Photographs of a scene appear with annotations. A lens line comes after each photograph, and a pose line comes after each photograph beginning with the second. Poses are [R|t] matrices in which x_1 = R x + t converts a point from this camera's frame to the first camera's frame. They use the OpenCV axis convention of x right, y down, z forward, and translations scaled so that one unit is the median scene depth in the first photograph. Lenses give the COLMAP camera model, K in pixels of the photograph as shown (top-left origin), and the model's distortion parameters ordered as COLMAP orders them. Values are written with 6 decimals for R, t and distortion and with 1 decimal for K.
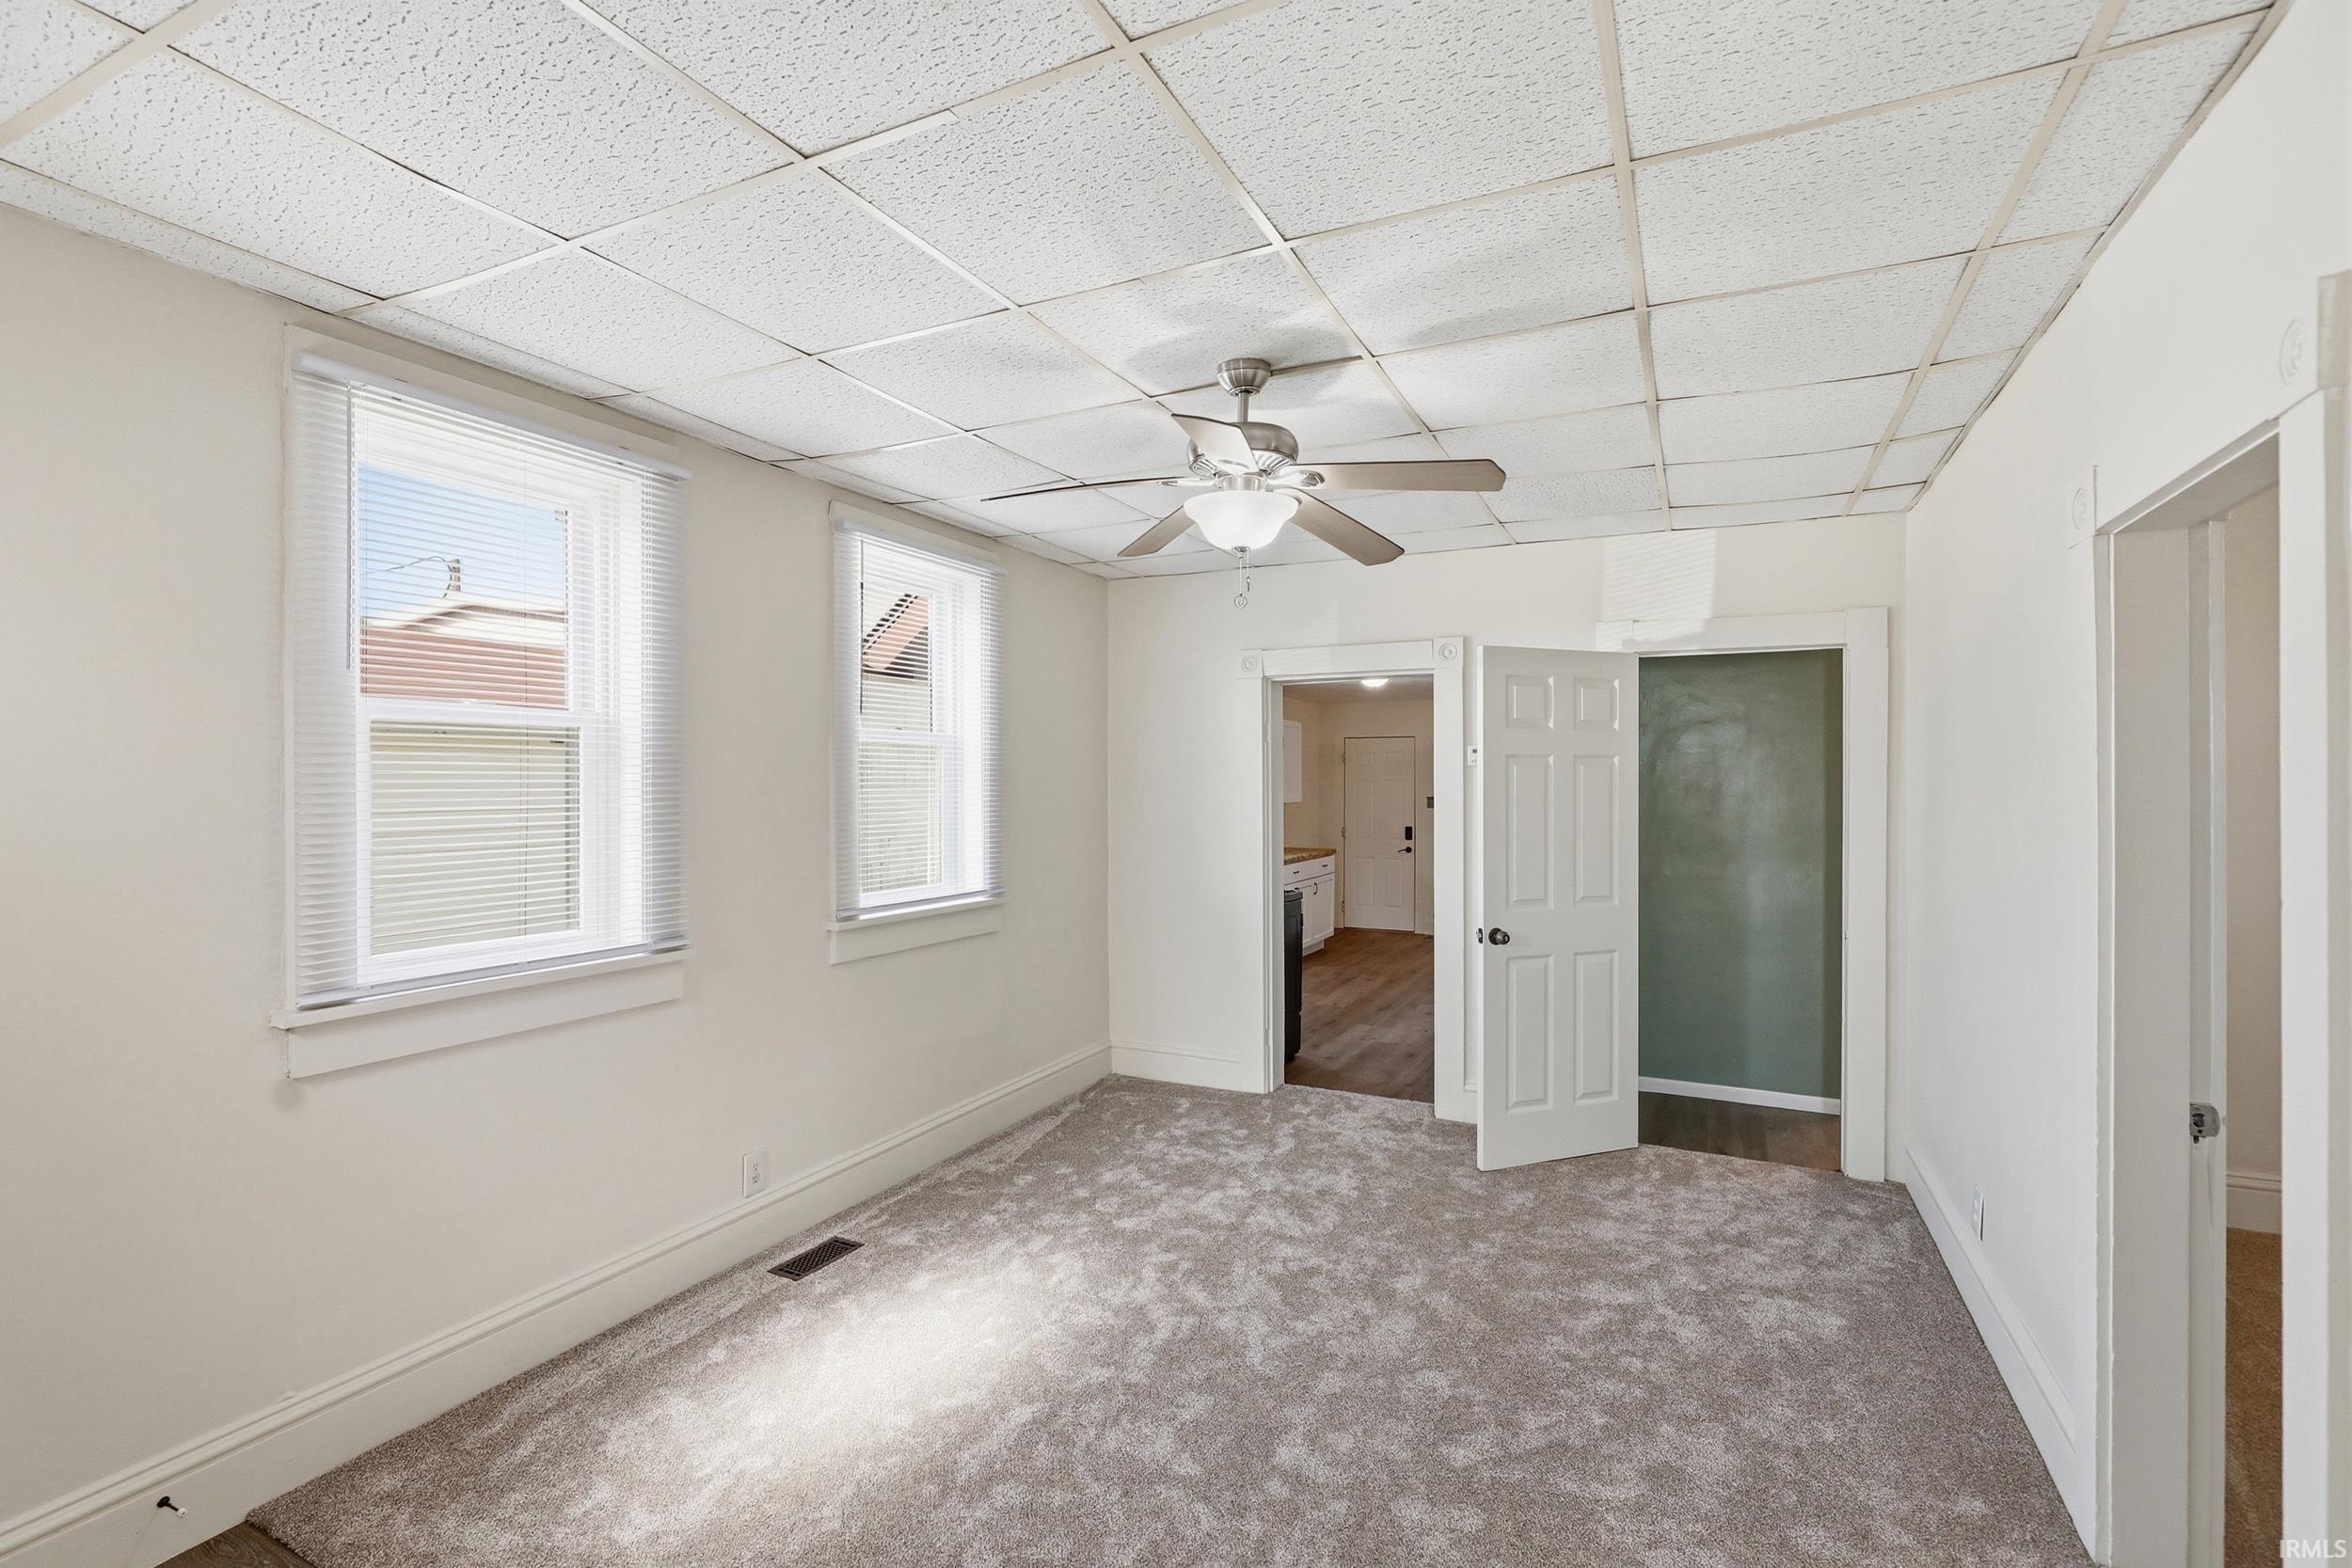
lens RADIAL K [[1077.1, 0, 1178.6], [0, 1077.1, 781.7], [0, 0, 1]] dist [0.001617, -0.000468]
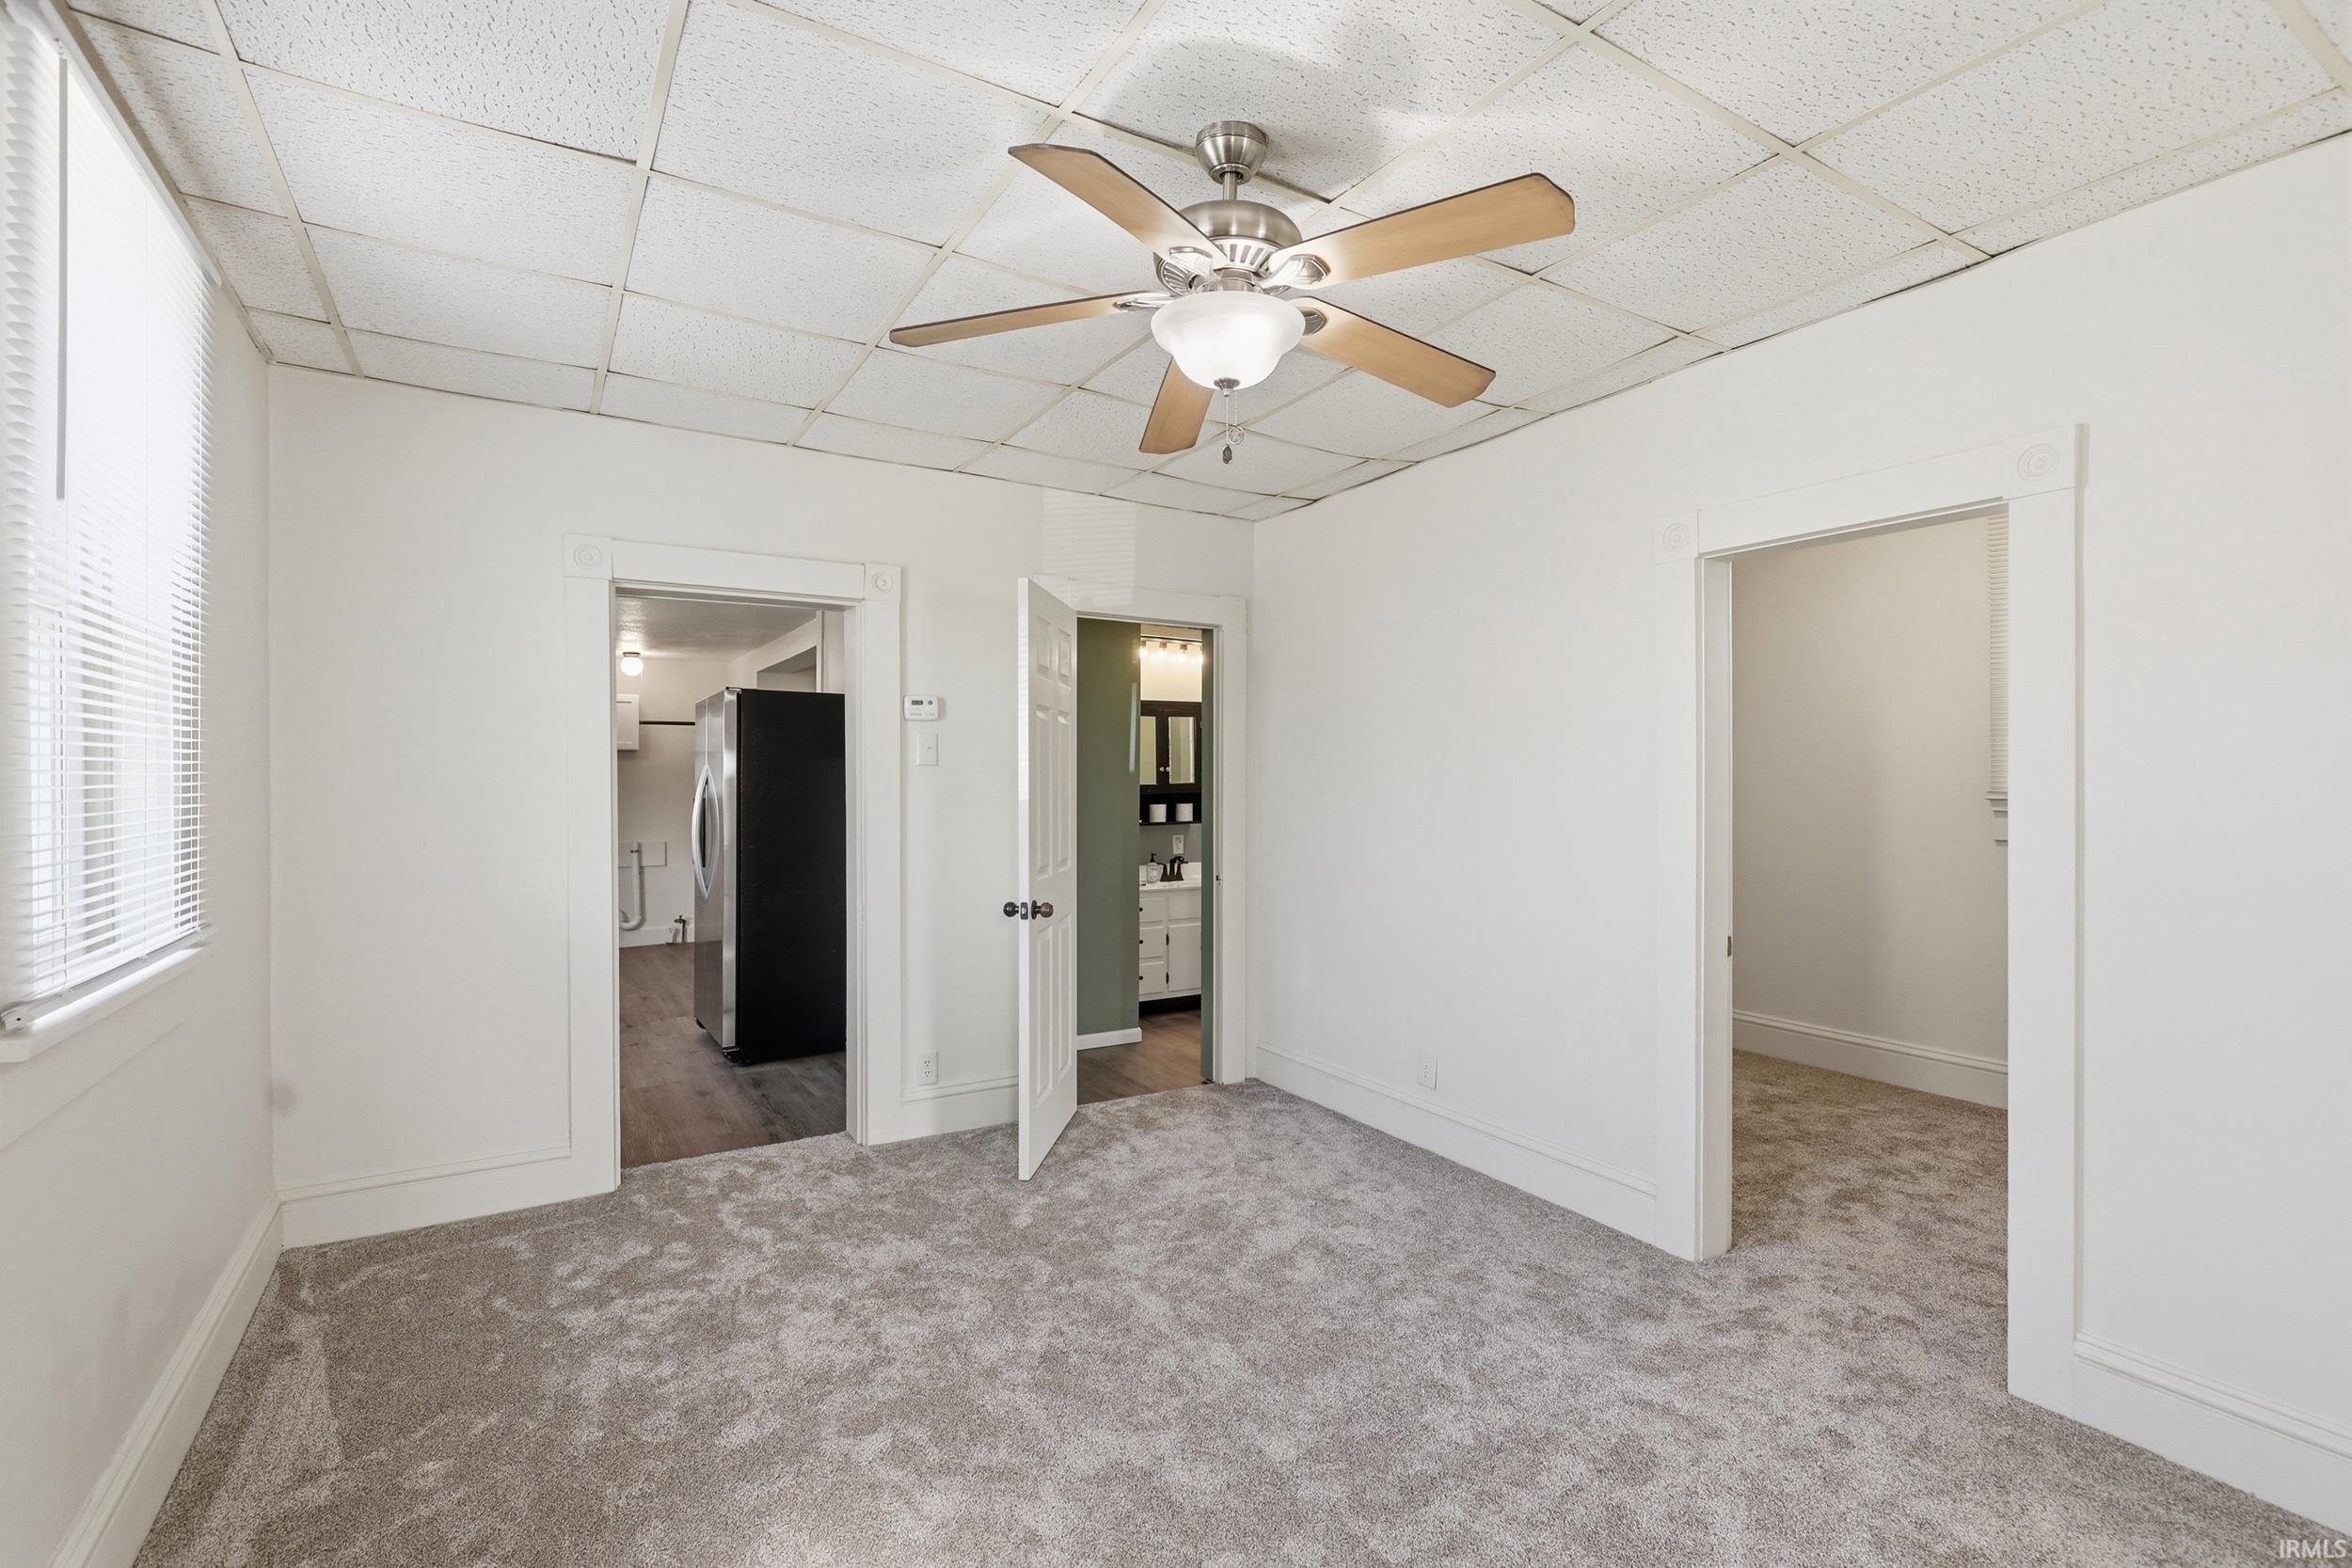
lens RADIAL K [[1077.1, 0, 1182.1], [0, 1077.1, 785.8], [0, 0, 1]] dist [0.001617, -0.000468]
pose [[0.534237, -0.008058, 0.845296, -0.368450], [0.000727, 0.999959, 0.009073, 0.031793], [-0.845334, -0.004233, 0.534221, 0.398512]]
